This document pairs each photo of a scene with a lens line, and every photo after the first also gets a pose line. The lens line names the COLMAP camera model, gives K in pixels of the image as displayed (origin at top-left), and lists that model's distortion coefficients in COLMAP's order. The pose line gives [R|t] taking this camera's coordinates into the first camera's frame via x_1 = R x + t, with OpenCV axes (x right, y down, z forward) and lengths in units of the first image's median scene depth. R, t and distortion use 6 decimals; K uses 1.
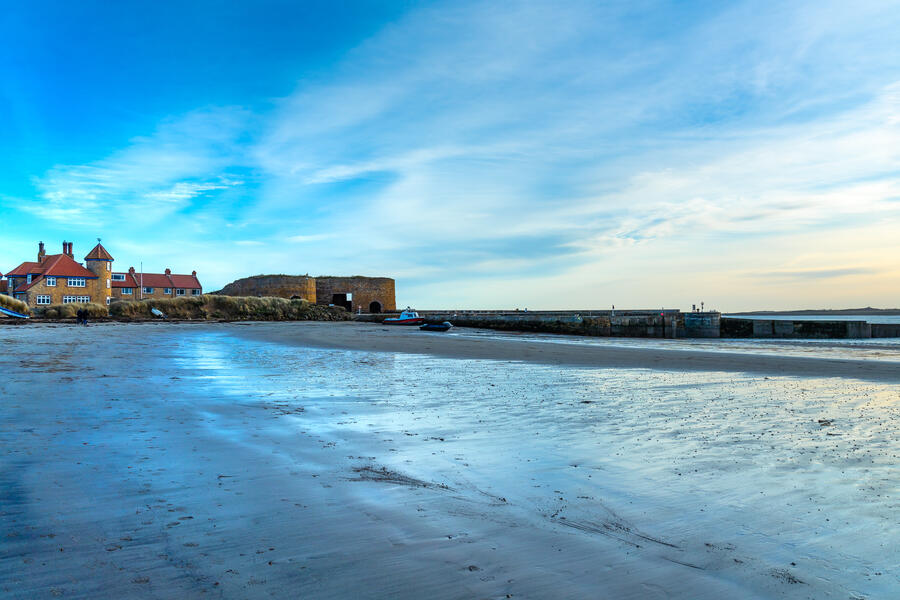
lens RADIAL K [[1539.6, 0, 450.0], [0, 1539.6, 299.8], [0, 0, 1]] dist [0.061435, 0.000000]
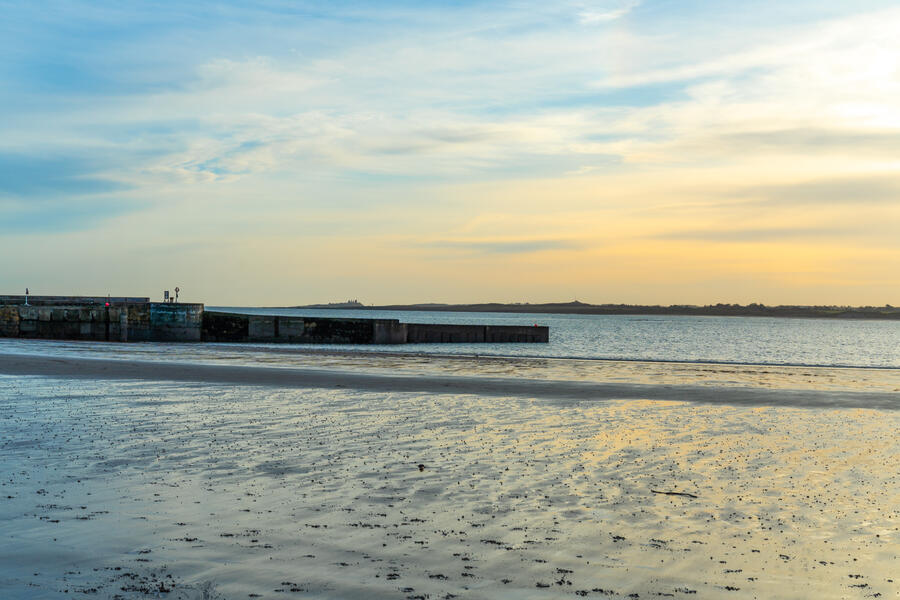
lens RADIAL K [[1539.6, 0, 450.0], [0, 1539.6, 302.5], [0, 0, 1]] dist [0.061435, 0.000000]
pose [[0.841860, 0.020478, 0.539308, -0.111957], [-0.024741, 0.999694, 0.000661, 0.005718], [-0.539129, -0.013900, 0.842109, 0.464797]]
